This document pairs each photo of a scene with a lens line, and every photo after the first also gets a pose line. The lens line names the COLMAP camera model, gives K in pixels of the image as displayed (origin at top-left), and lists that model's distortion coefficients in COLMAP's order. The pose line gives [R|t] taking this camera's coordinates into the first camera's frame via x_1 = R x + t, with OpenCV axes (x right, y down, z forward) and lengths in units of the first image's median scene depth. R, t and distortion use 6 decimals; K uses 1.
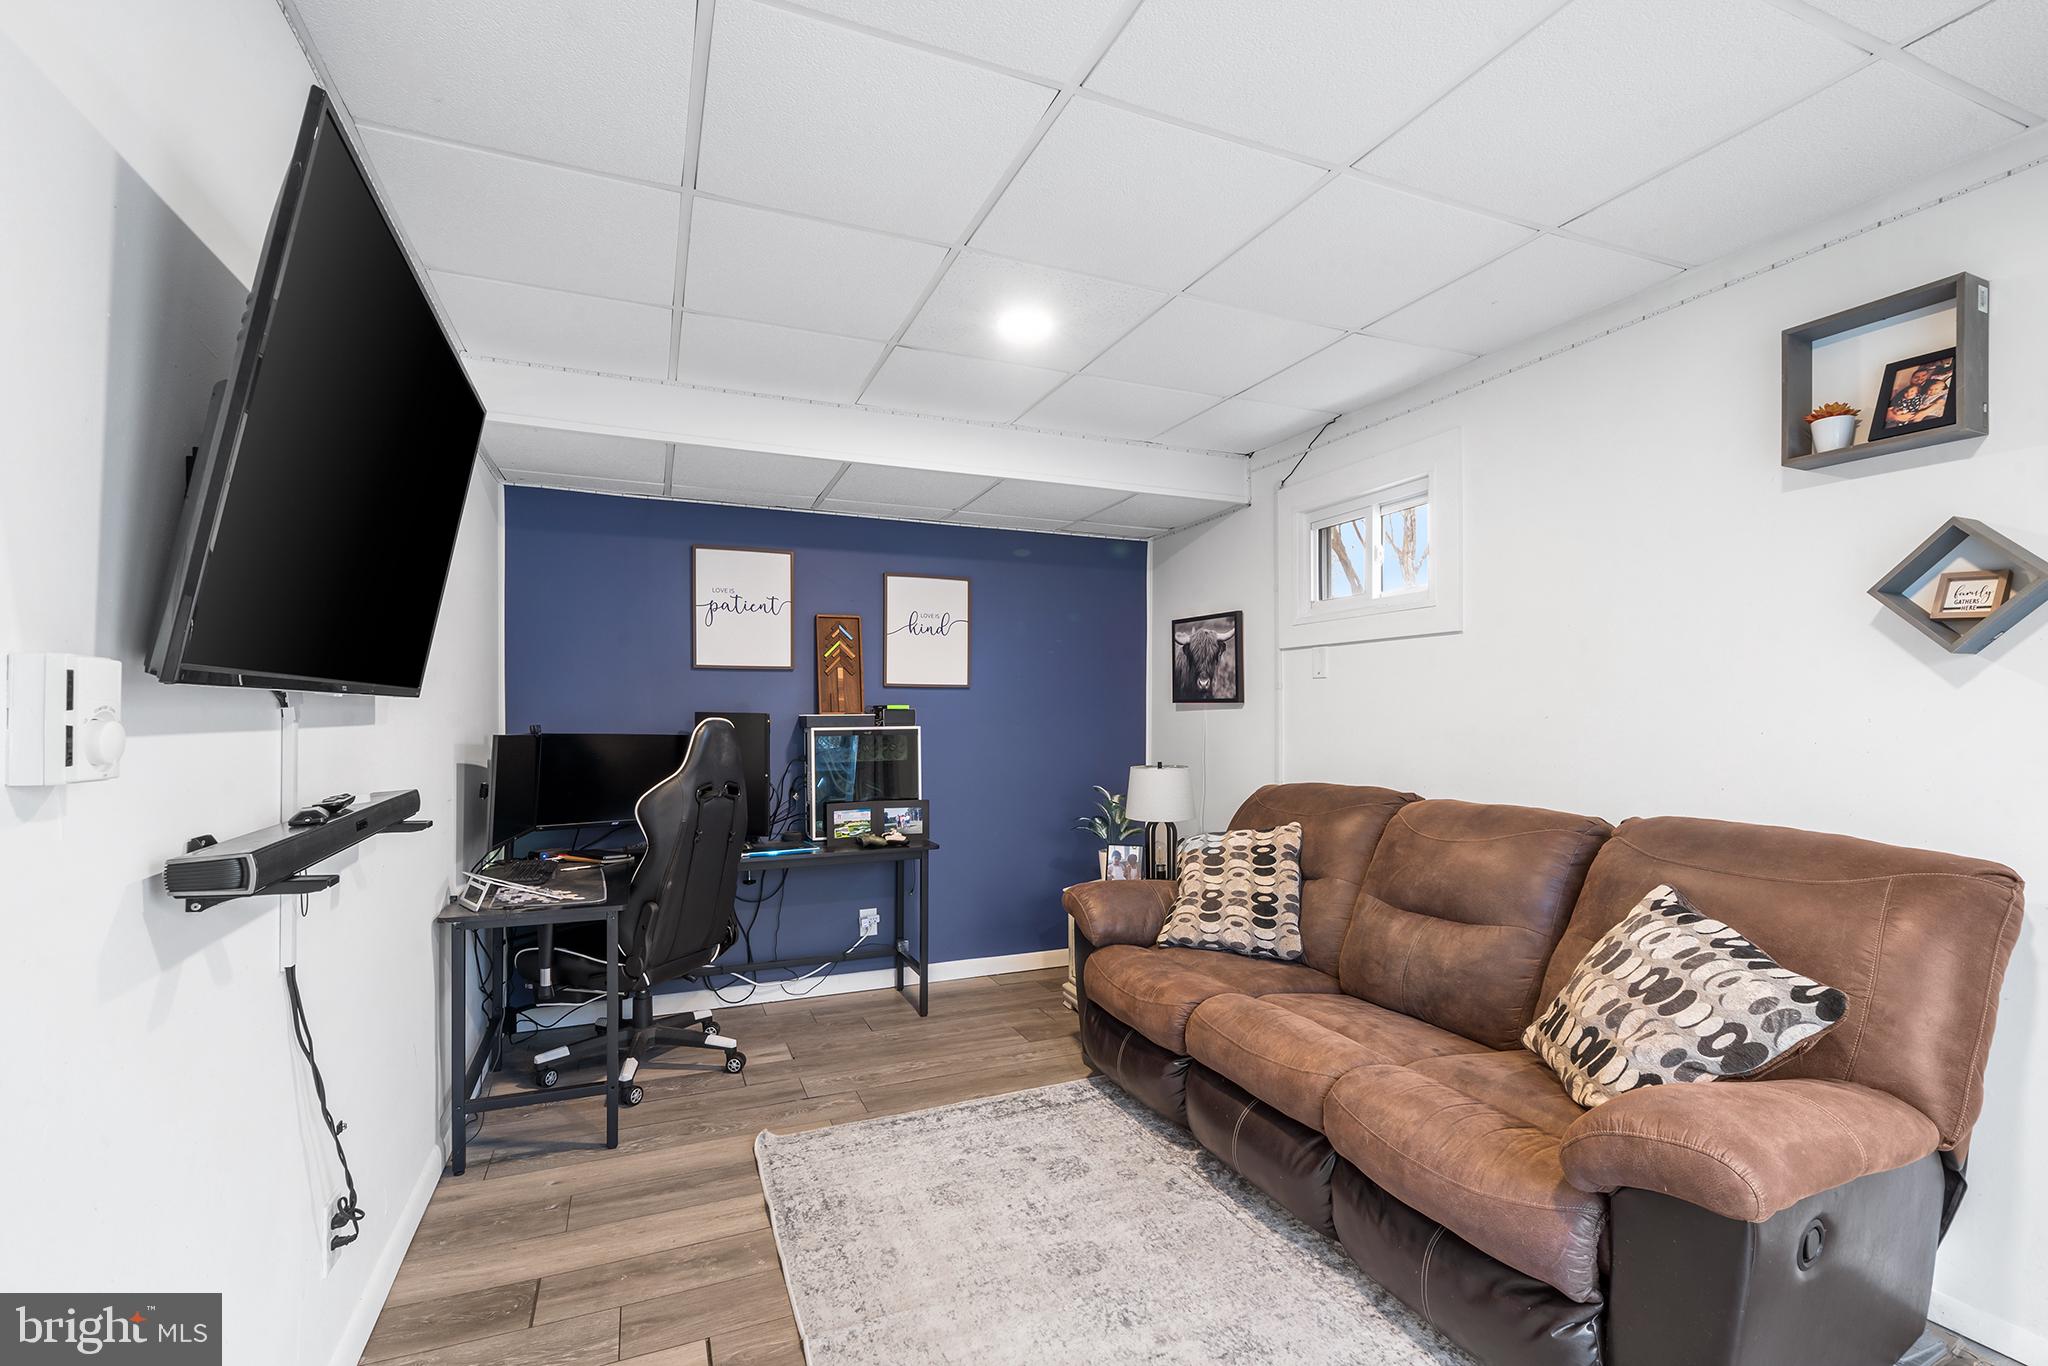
lens RADIAL K [[898.5, 0, 1023.9], [0, 898.5, 712.3], [0, 0, 1]] dist [0.000022, -0.000085]
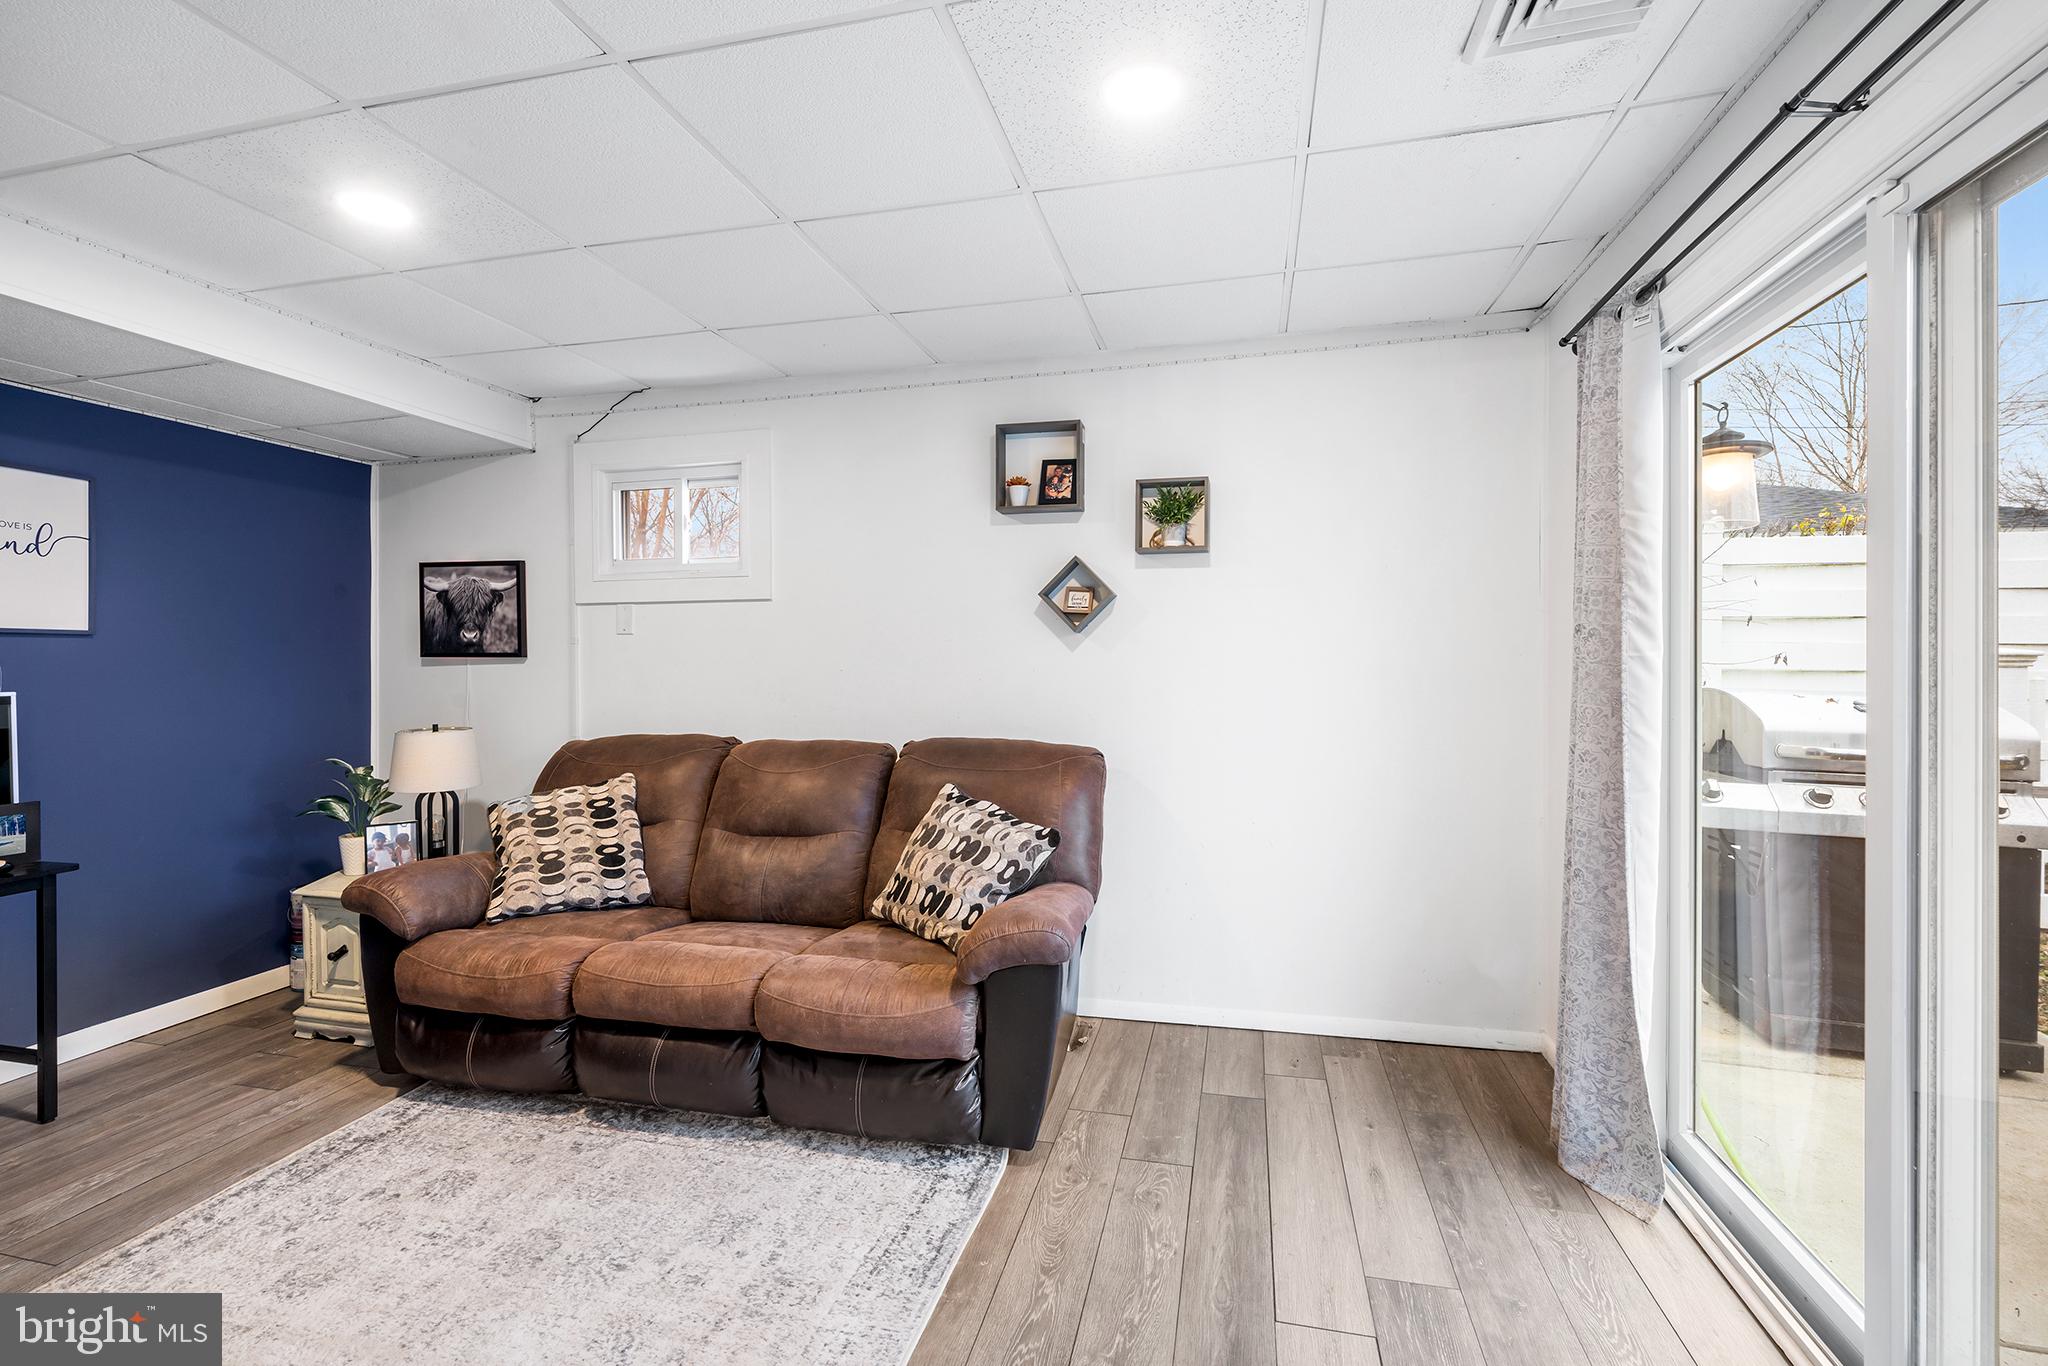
lens RADIAL K [[888.2, 0, 1025.3], [0, 888.2, 664.7], [0, 0, 1]] dist [0.001033, 0.000556]
pose [[0.601054, -0.004941, 0.799193, -0.290459], [0.004220, 0.999987, 0.003009, -0.005224], [-0.799197, 0.001565, 0.601067, 0.016461]]
